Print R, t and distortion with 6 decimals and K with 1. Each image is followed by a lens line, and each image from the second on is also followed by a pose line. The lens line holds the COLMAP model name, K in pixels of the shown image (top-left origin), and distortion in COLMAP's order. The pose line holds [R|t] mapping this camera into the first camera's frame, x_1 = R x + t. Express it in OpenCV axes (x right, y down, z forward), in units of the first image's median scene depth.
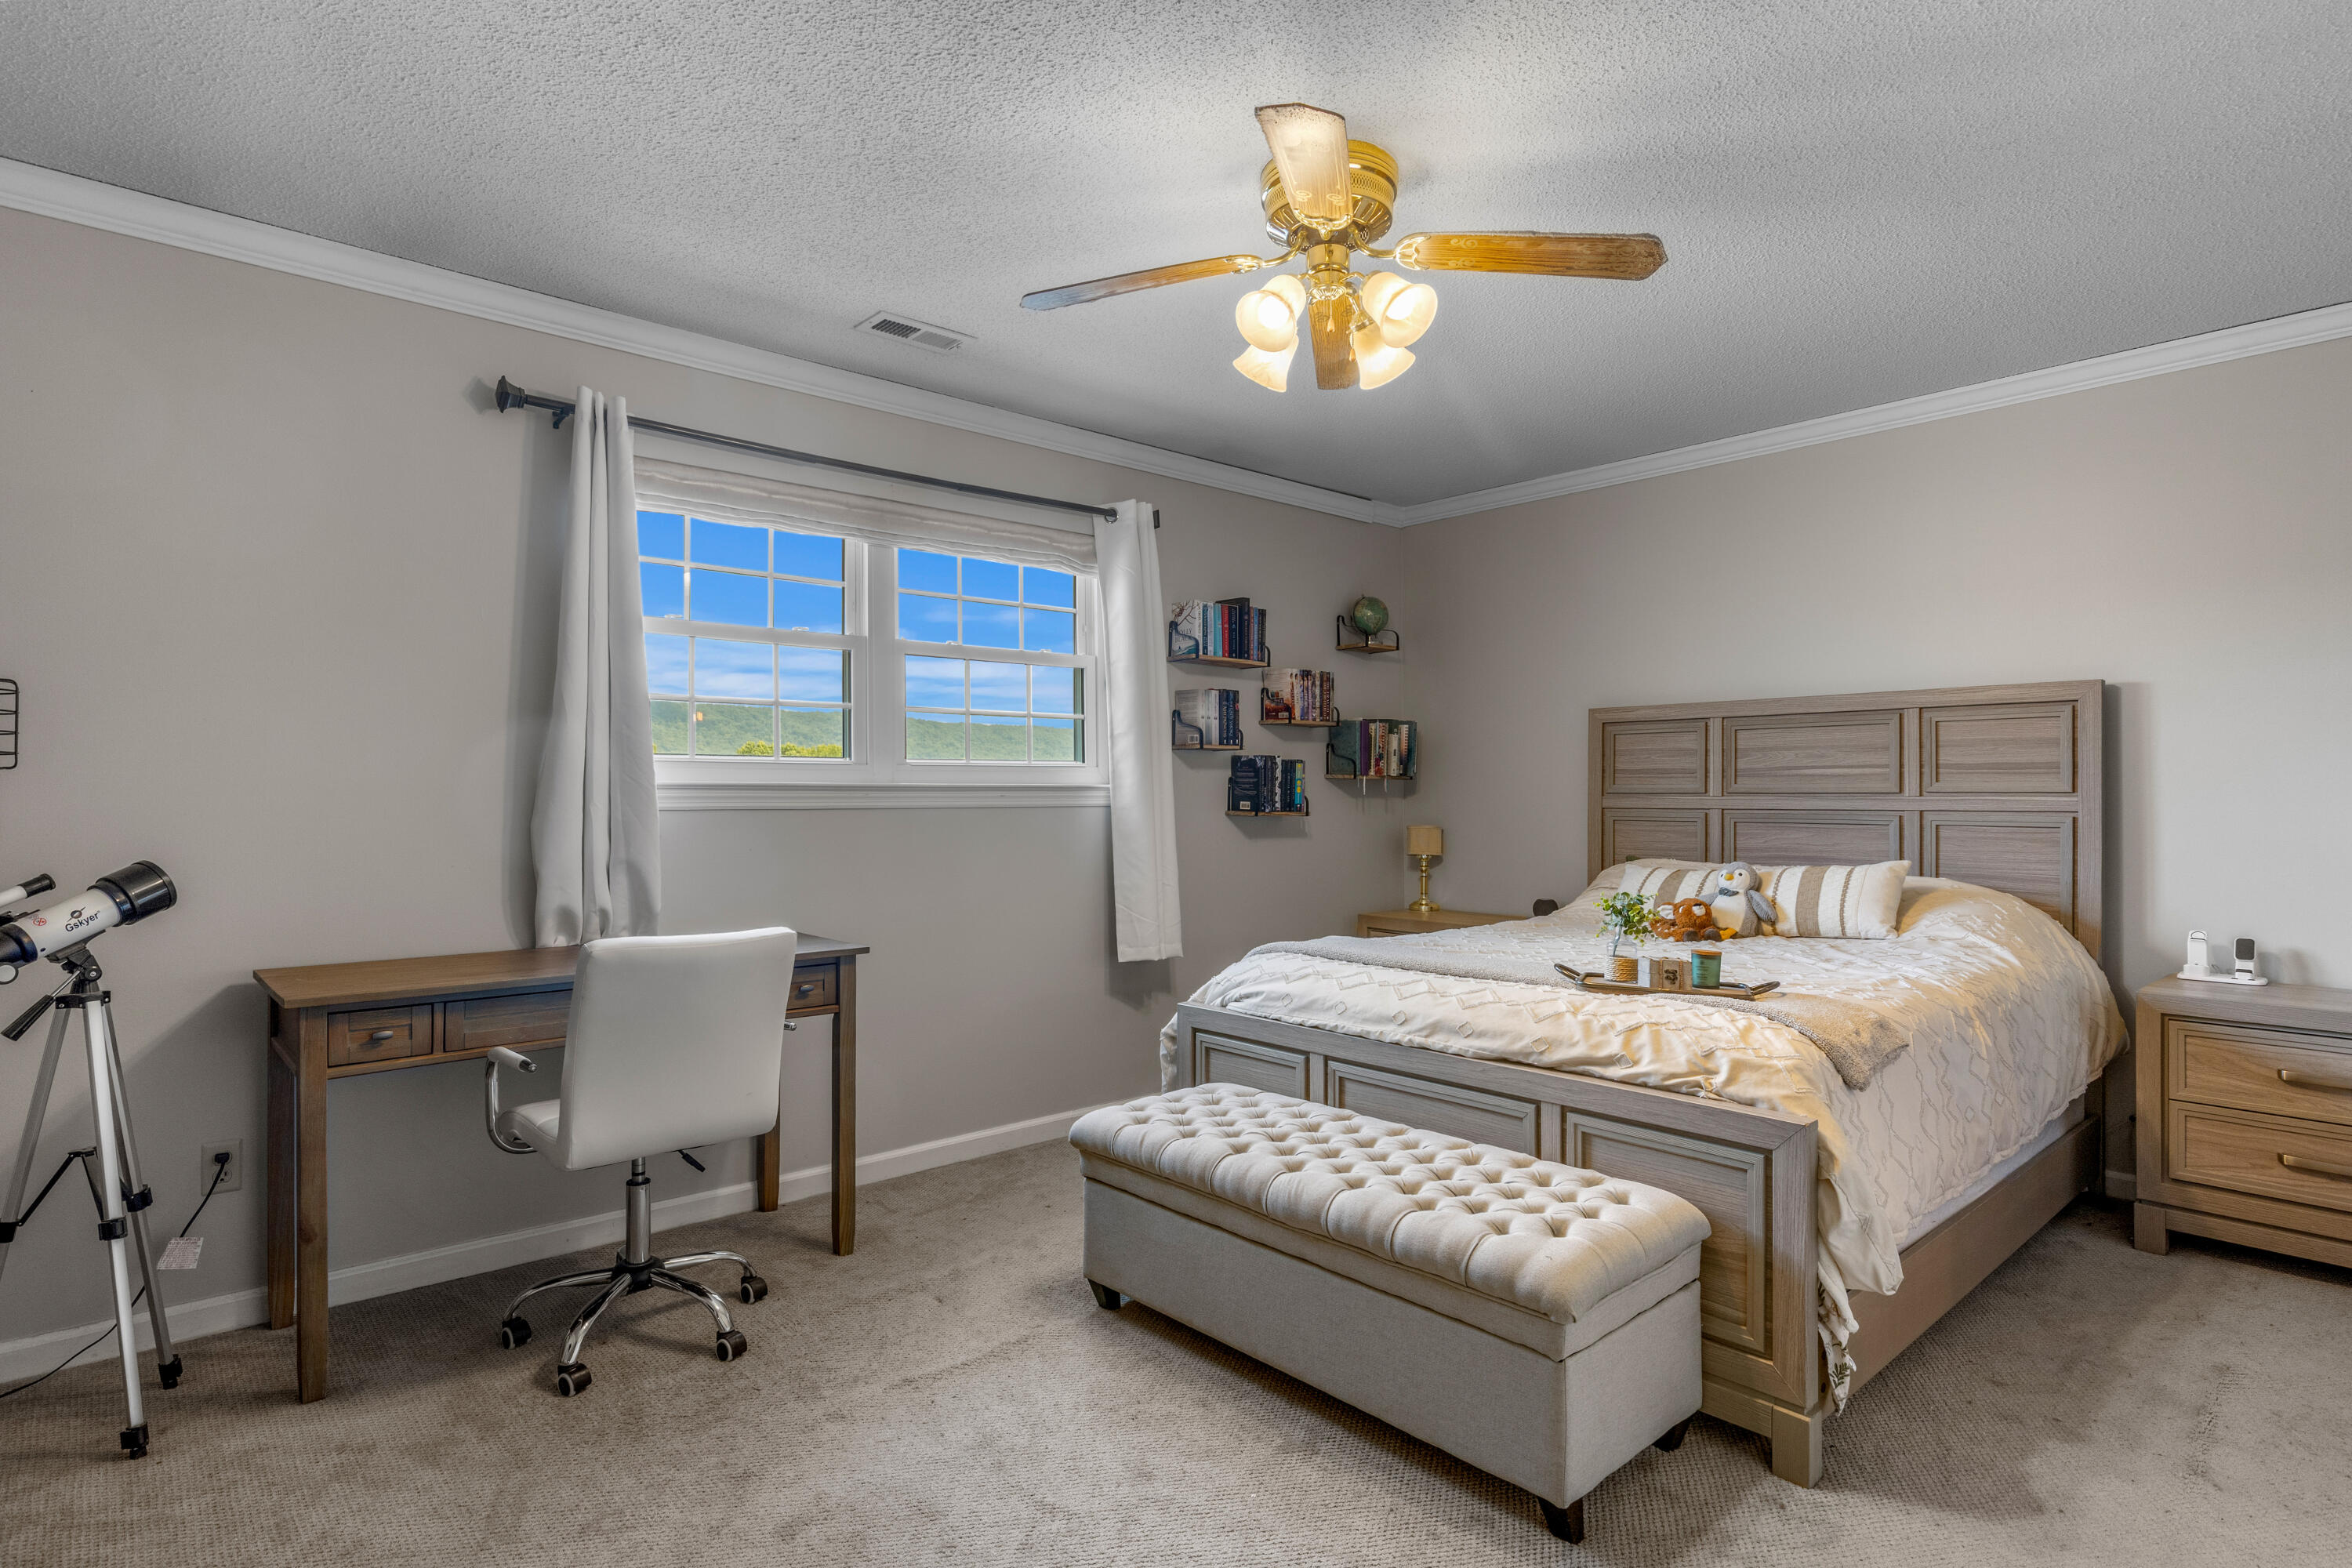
lens RADIAL K [[1226.4, 0, 1172.8], [0, 1226.4, 791.7], [0, 0, 1]] dist [0.007678, 0.000558]
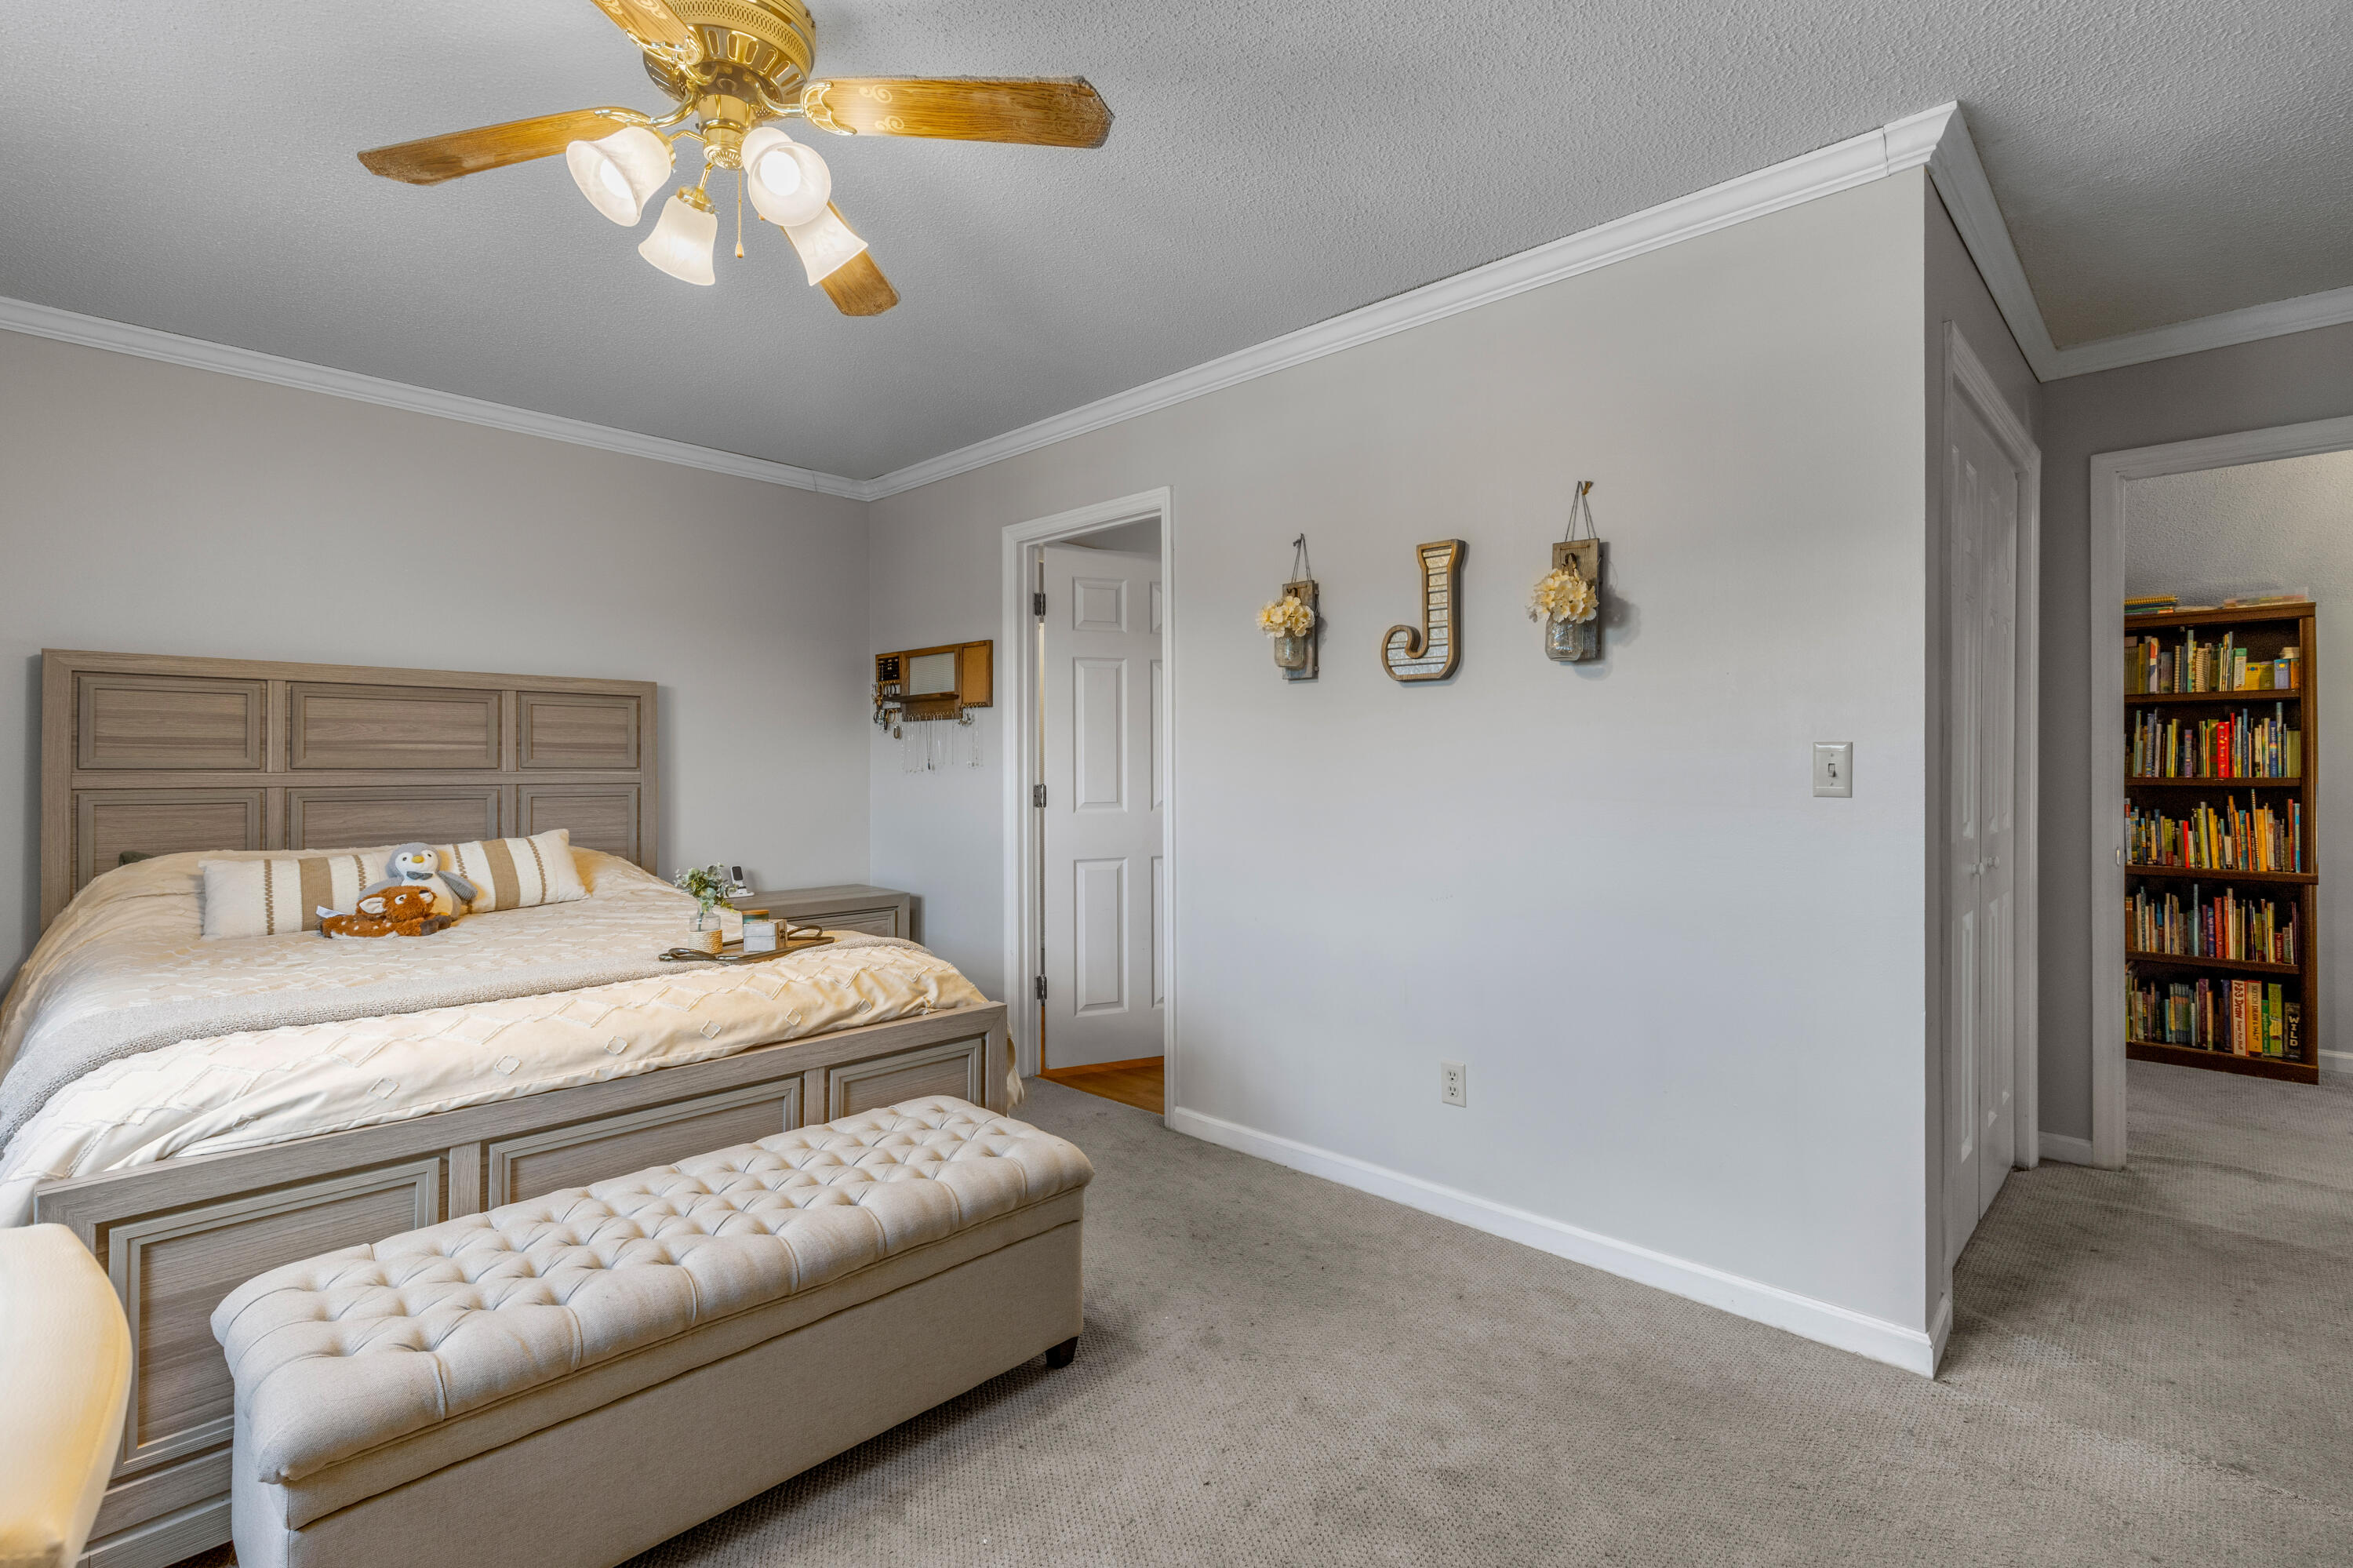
lens RADIAL K [[1068.7, 0, 1172.9], [0, 1068.7, 768.2], [0, 0, 1]] dist [0.009948, -0.000999]
pose [[-0.070280, 0.000550, 0.997527, -0.418808], [-0.001466, 0.999999, -0.000655, 0.000516], [-0.997526, -0.001508, -0.070279, 0.521673]]
